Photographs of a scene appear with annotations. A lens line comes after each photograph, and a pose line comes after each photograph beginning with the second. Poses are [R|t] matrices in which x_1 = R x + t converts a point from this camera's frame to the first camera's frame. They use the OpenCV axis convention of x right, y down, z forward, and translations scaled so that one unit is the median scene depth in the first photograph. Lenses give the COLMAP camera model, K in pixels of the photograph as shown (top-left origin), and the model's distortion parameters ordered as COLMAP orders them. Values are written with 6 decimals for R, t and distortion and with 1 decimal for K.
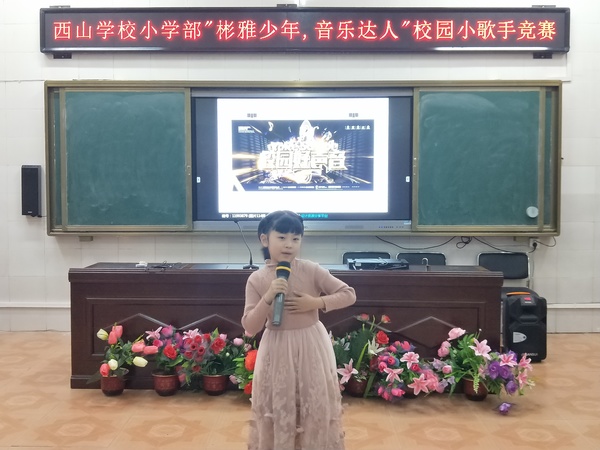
lens RADIAL K [[560.3, 0, 300.0], [0, 560.3, 225.0], [0, 0, 1]] dist [0.069720, -0.206140]
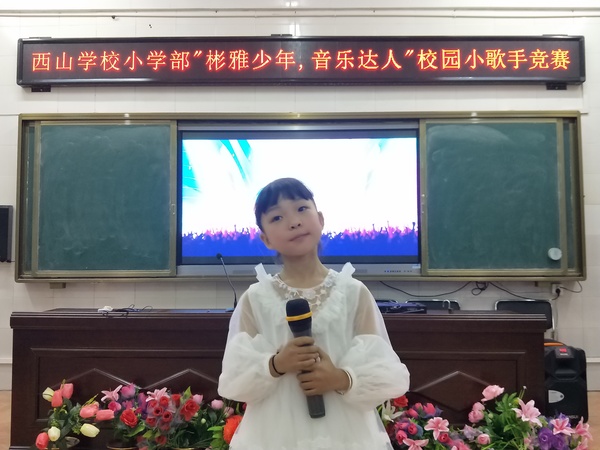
lens RADIAL K [[560.3, 0, 300.0], [0, 560.3, 225.0], [0, 0, 1]] dist [0.069720, -0.206140]
pose [[0.999989, -0.002301, 0.004095, 0.002557], [0.002703, 0.994872, -0.101110, 0.020290], [-0.003841, 0.101120, 0.994867, 0.101823]]
